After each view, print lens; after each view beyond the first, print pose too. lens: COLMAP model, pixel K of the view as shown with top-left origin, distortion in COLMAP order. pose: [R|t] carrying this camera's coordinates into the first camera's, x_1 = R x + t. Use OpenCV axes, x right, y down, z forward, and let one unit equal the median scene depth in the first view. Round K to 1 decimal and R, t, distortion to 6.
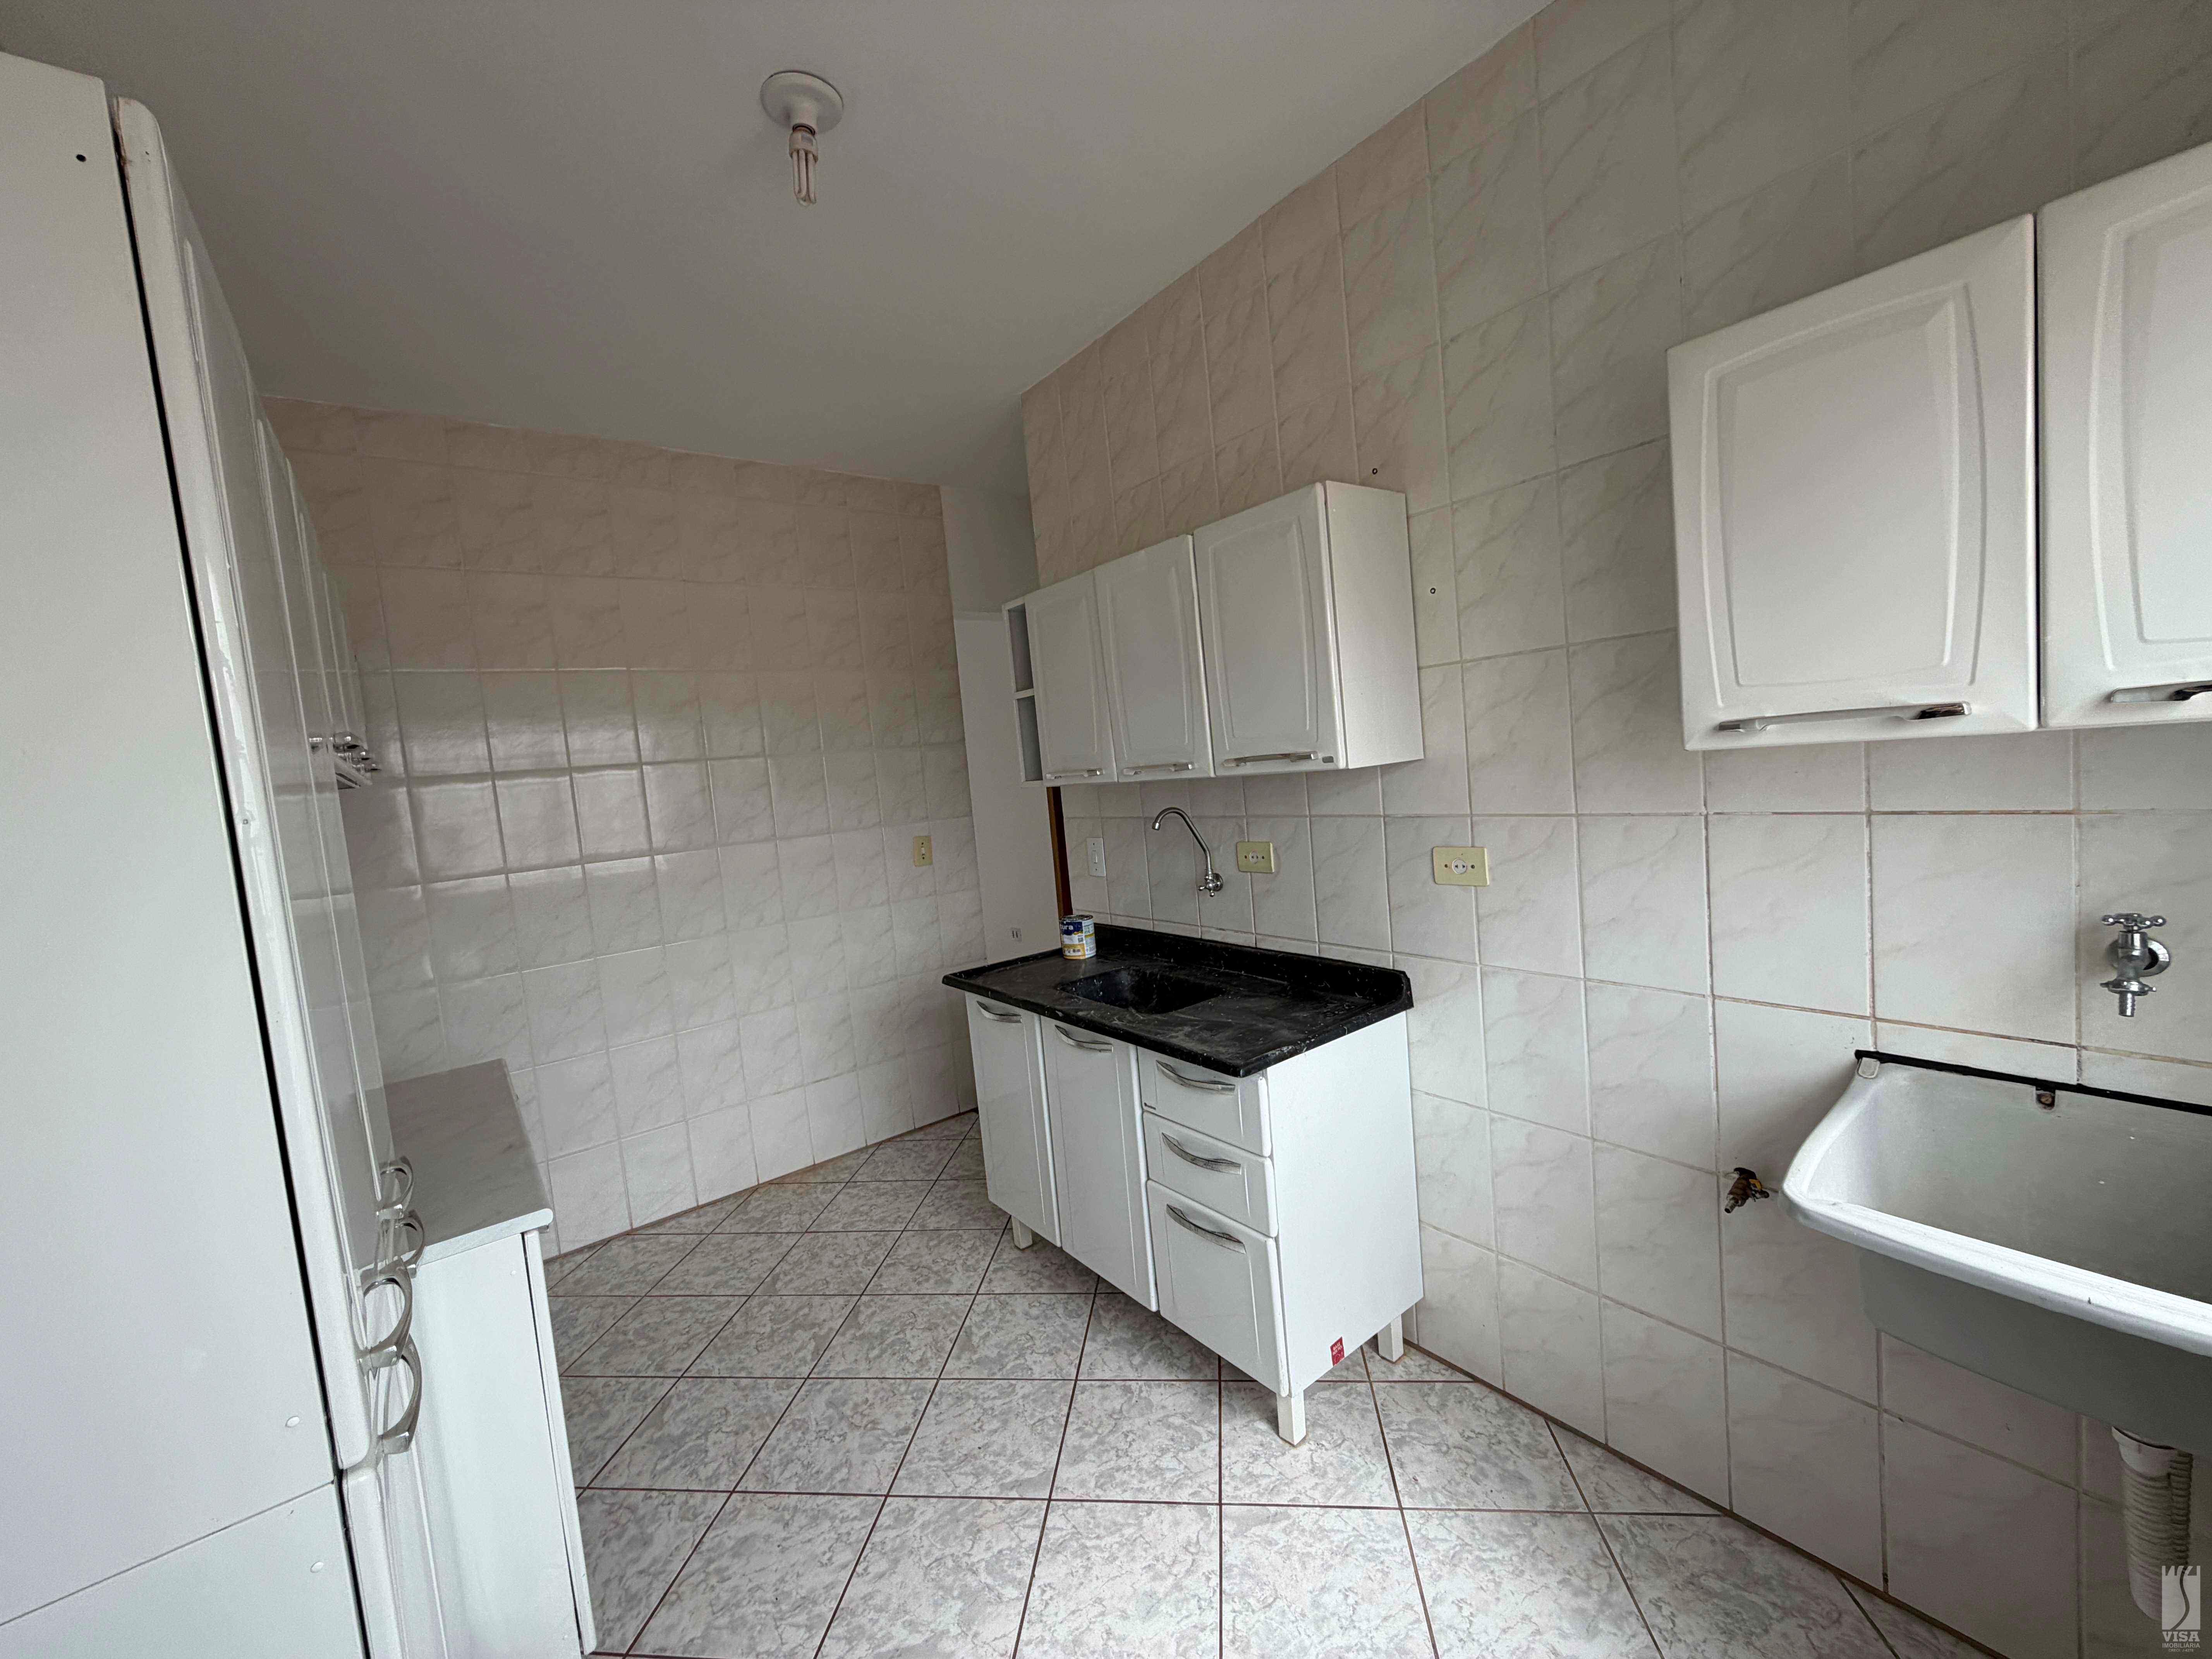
lens RADIAL K [[879.4, 0, 1101.0], [0, 879.4, 820.4], [0, 0, 1]] dist [0.001547, 0.000256]
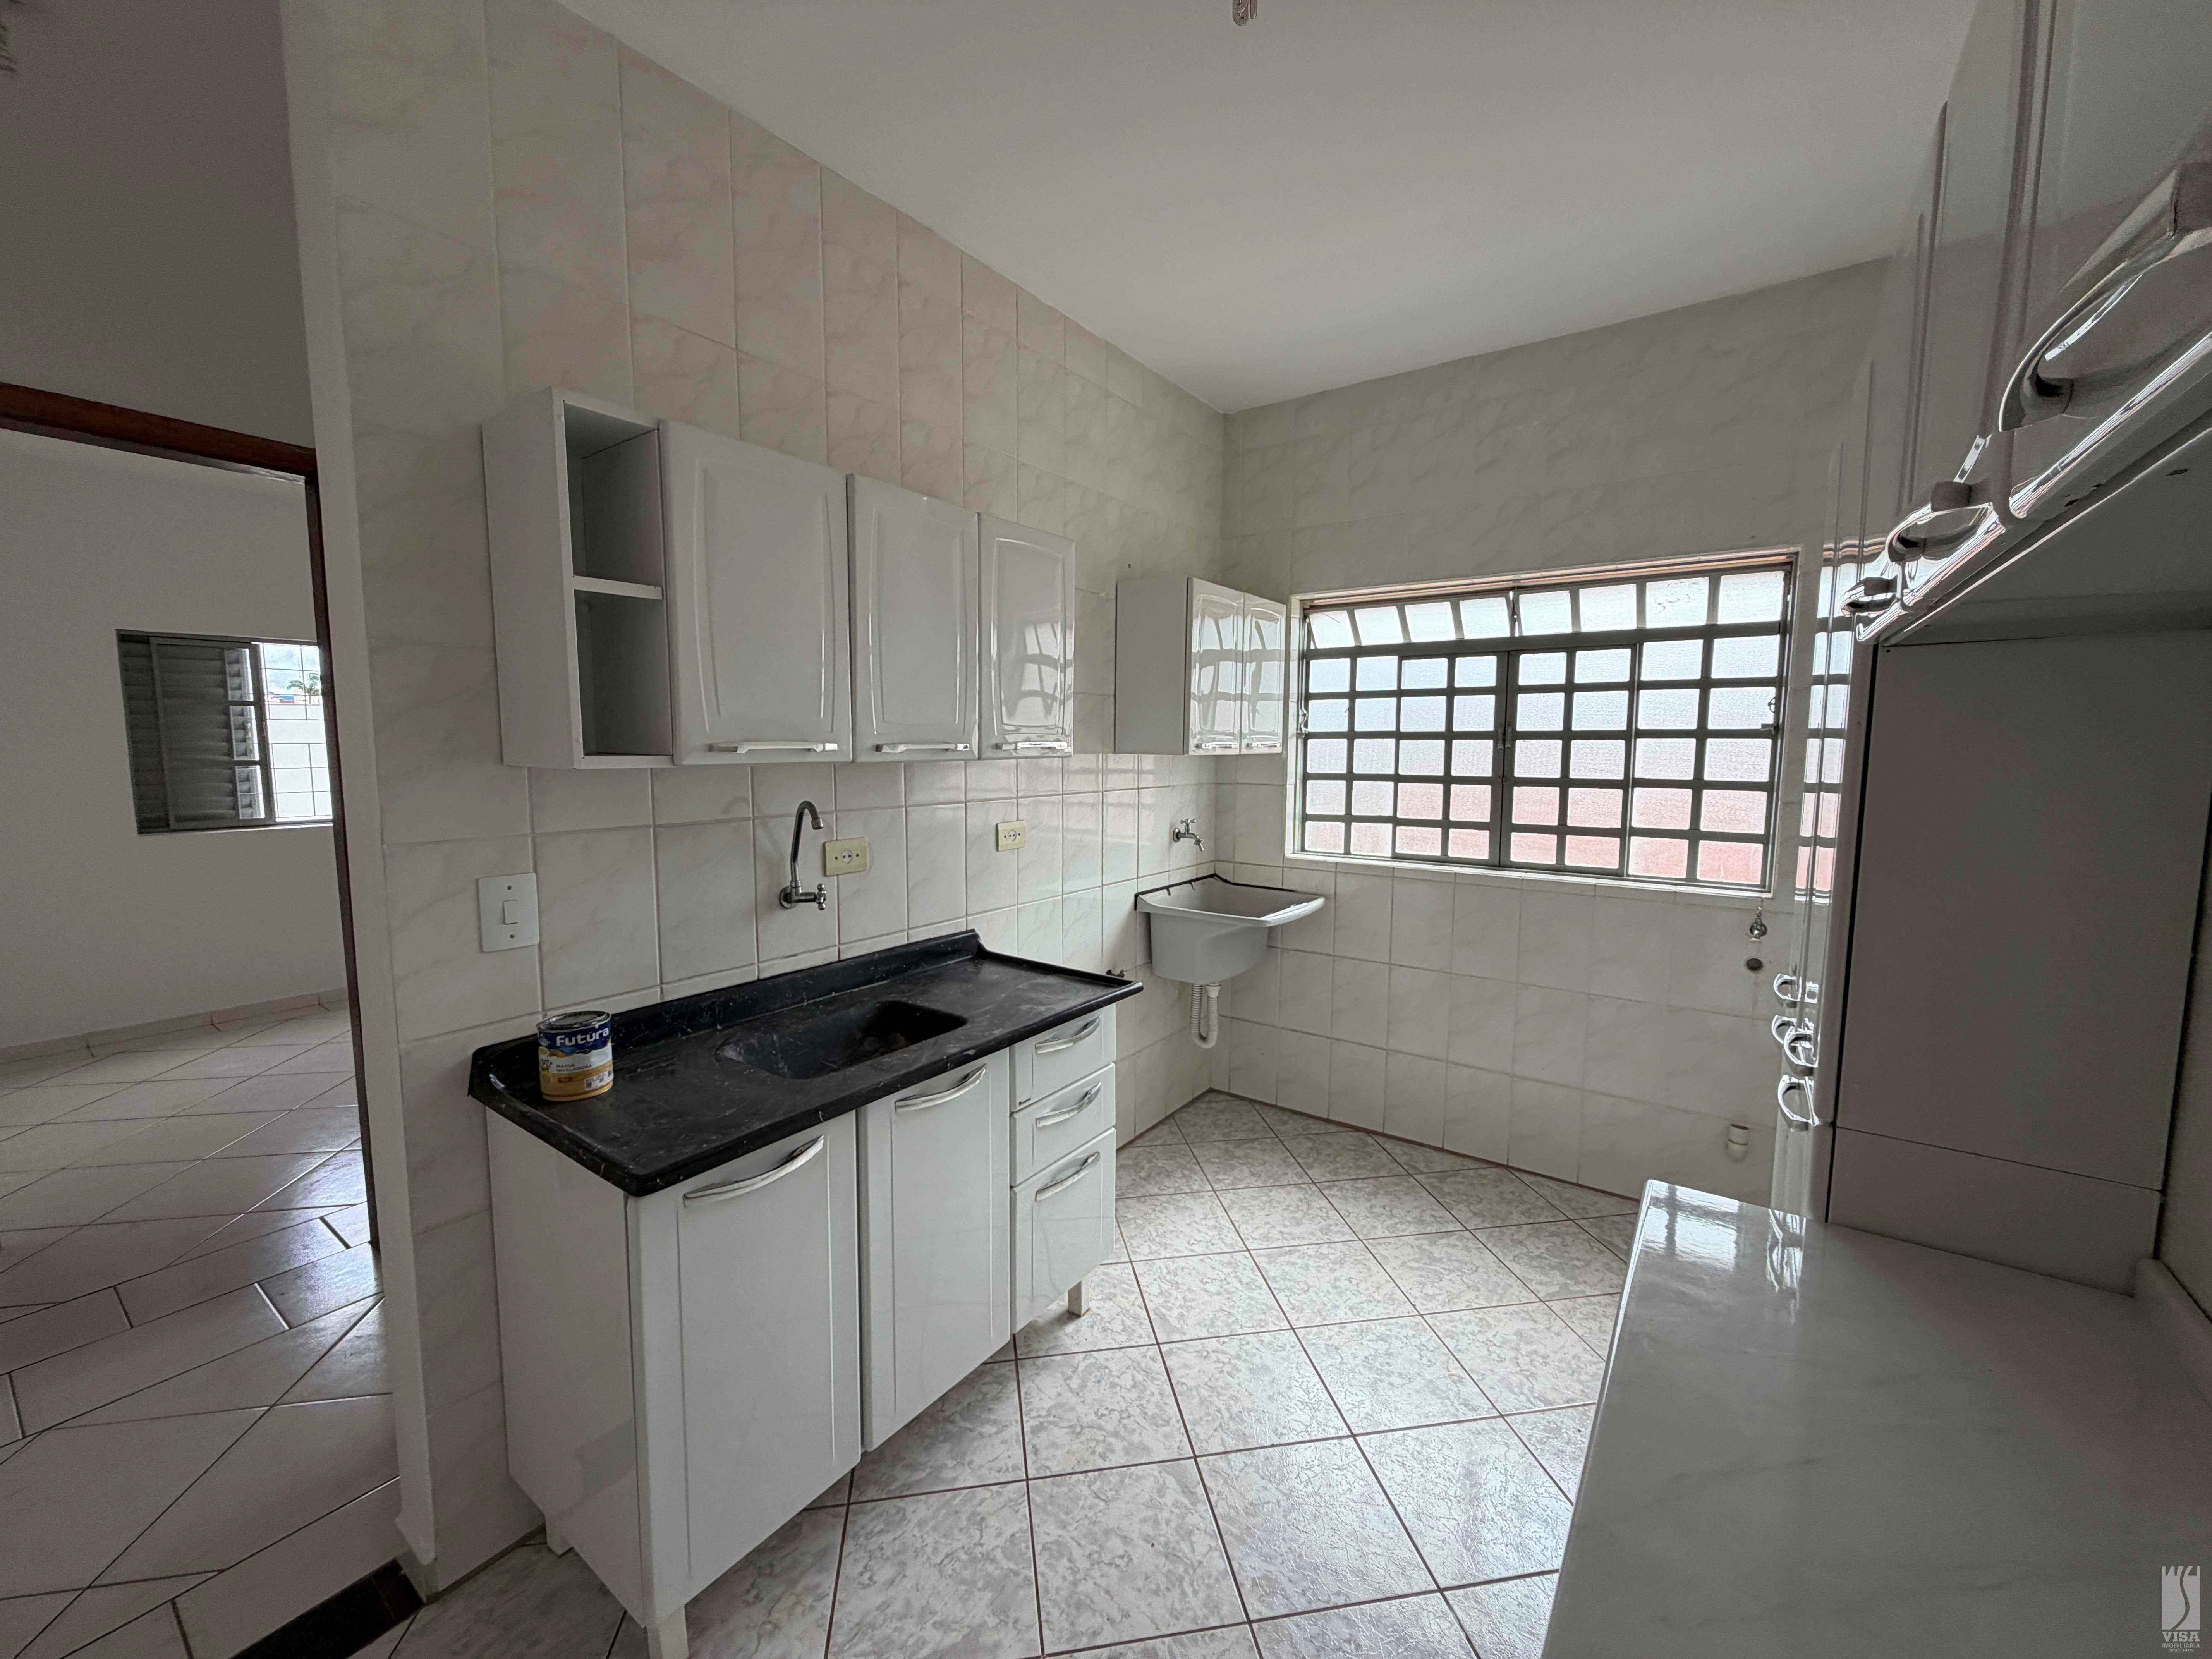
lens RADIAL K [[879.4, 0, 1109.9], [0, 879.4, 821.9], [0, 0, 1]] dist [0.001547, 0.000256]
pose [[-0.294181, 0.001726, 0.955748, -0.925788], [0.082281, 0.996331, 0.023527, 0.011039], [-0.952201, 0.085561, -0.293243, 1.231249]]
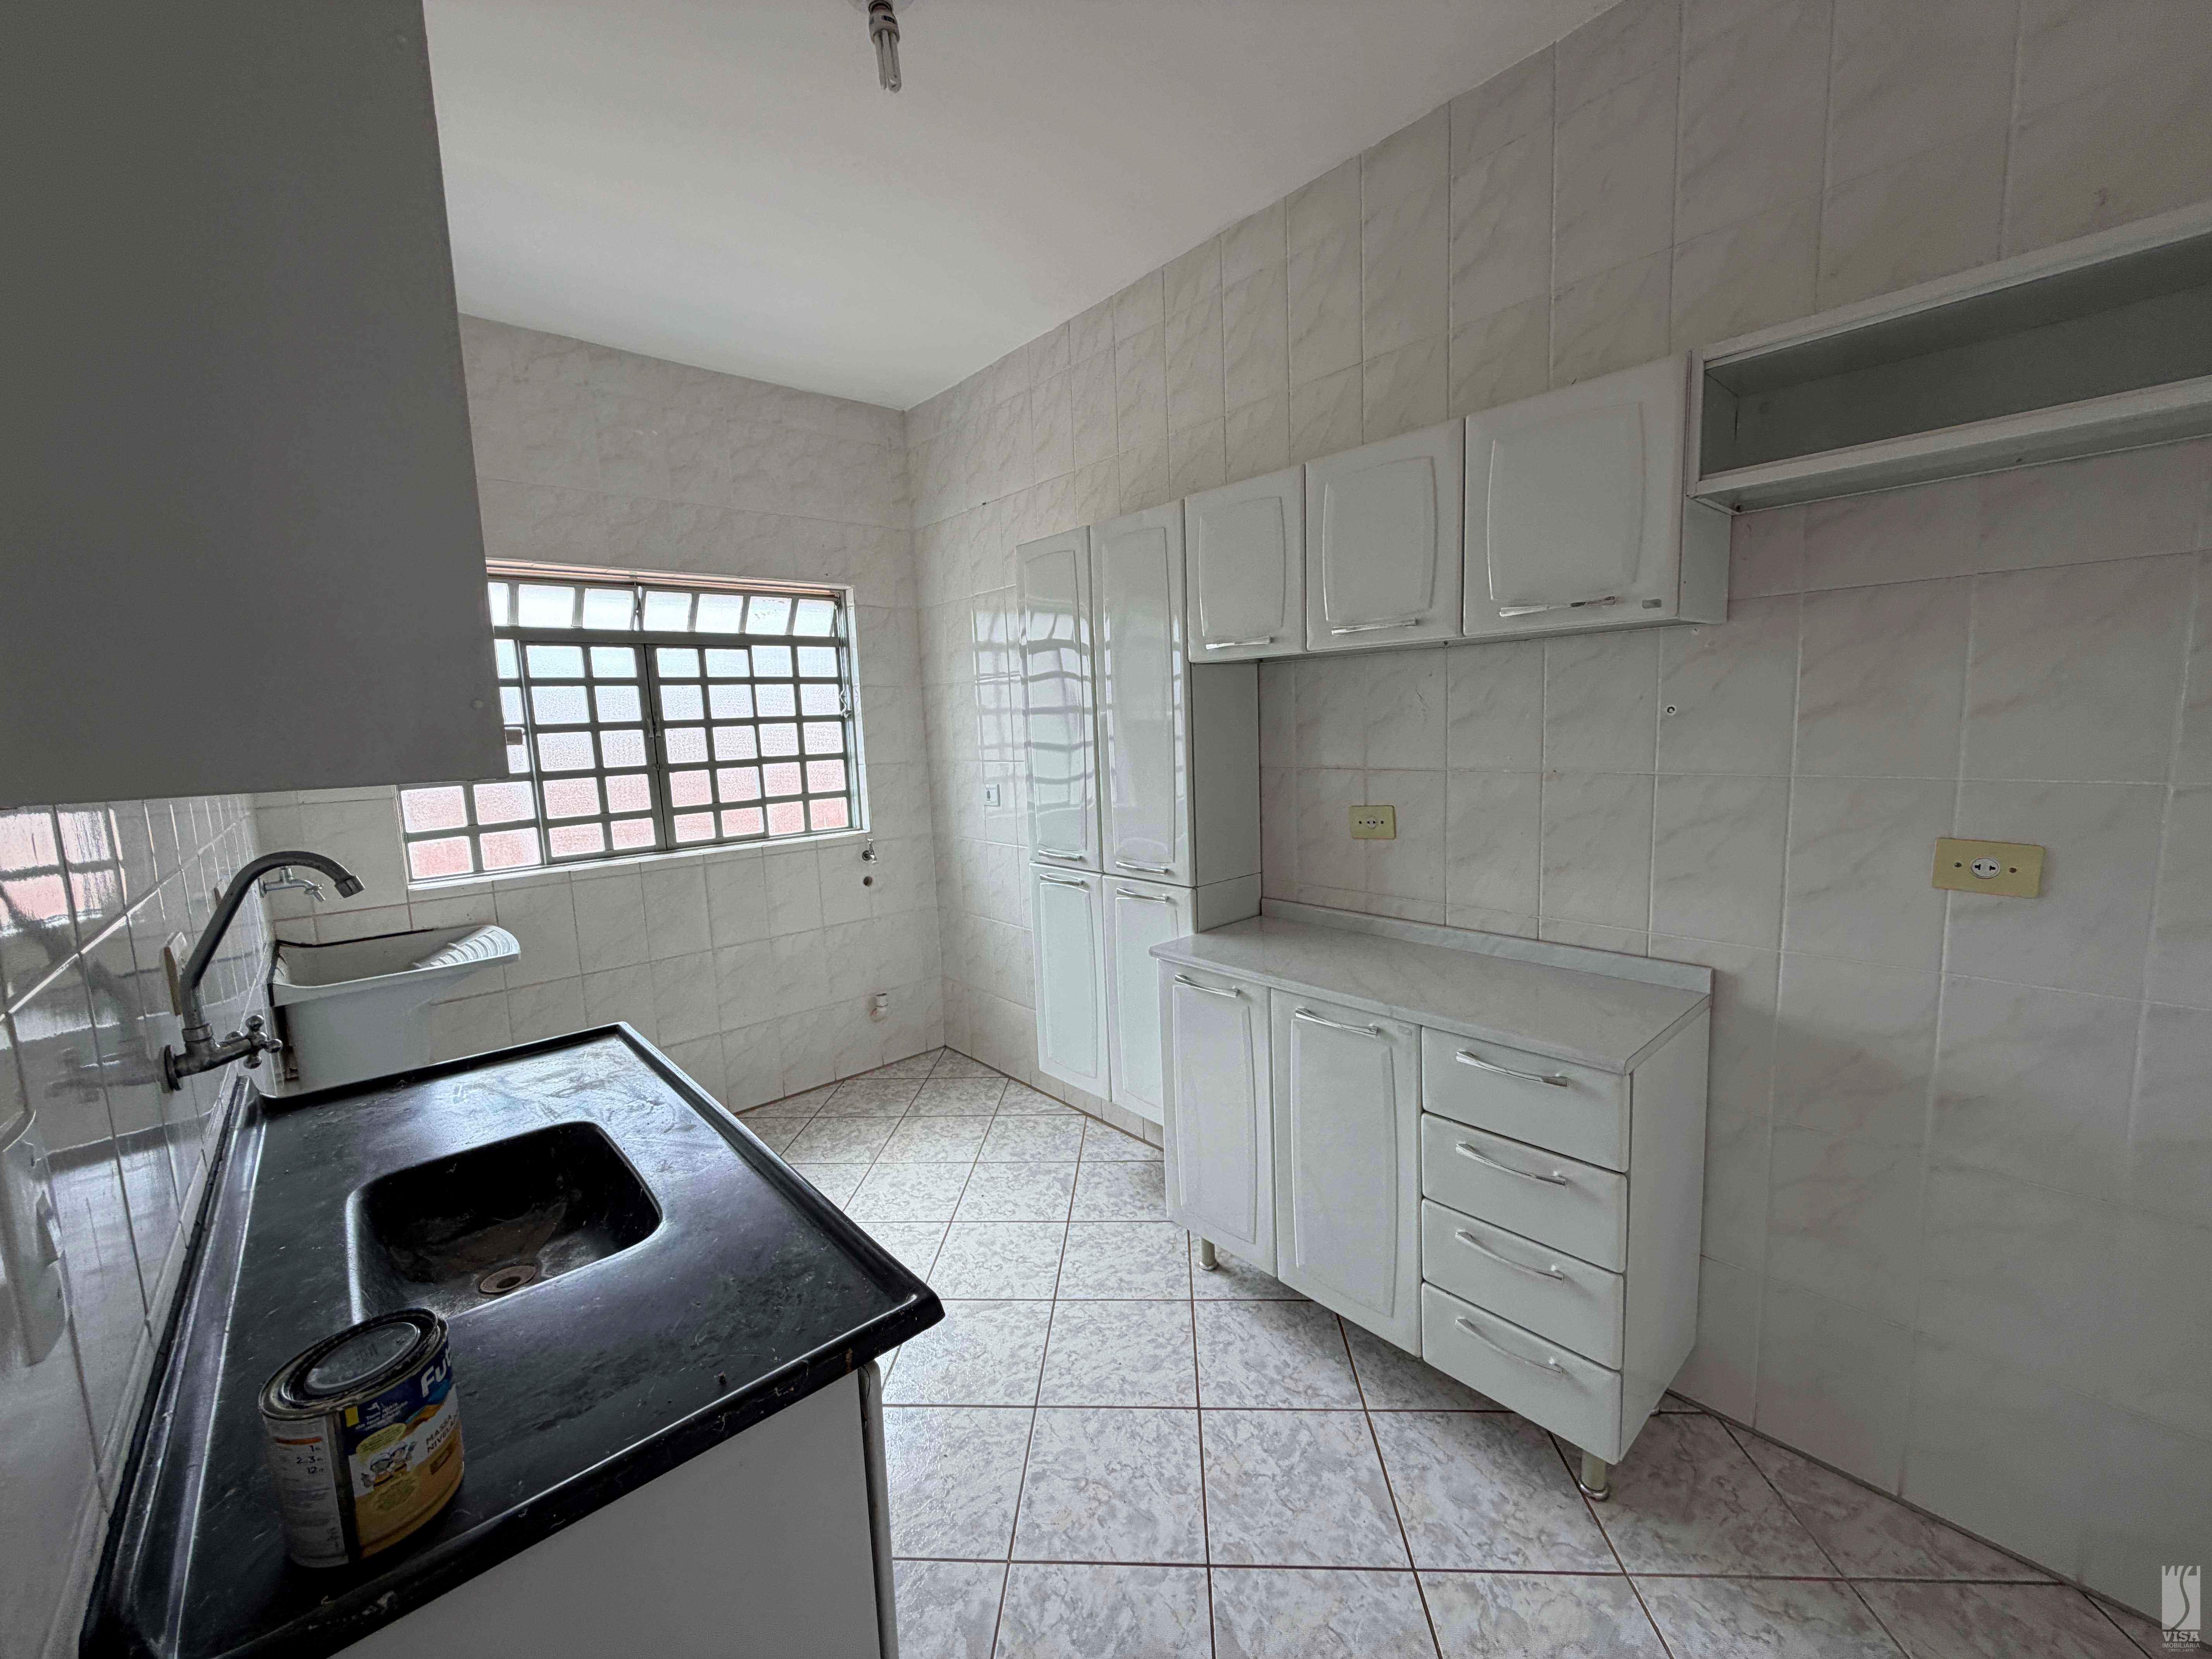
lens RADIAL K [[879.4, 0, 1102.6], [0, 879.4, 813.0], [0, 0, 1]] dist [0.001547, 0.000256]
pose [[-0.989155, 0.137079, -0.052741, -0.341799], [0.125998, 0.976491, 0.174900, -0.070498], [0.075477, 0.166358, -0.983173, 1.802917]]
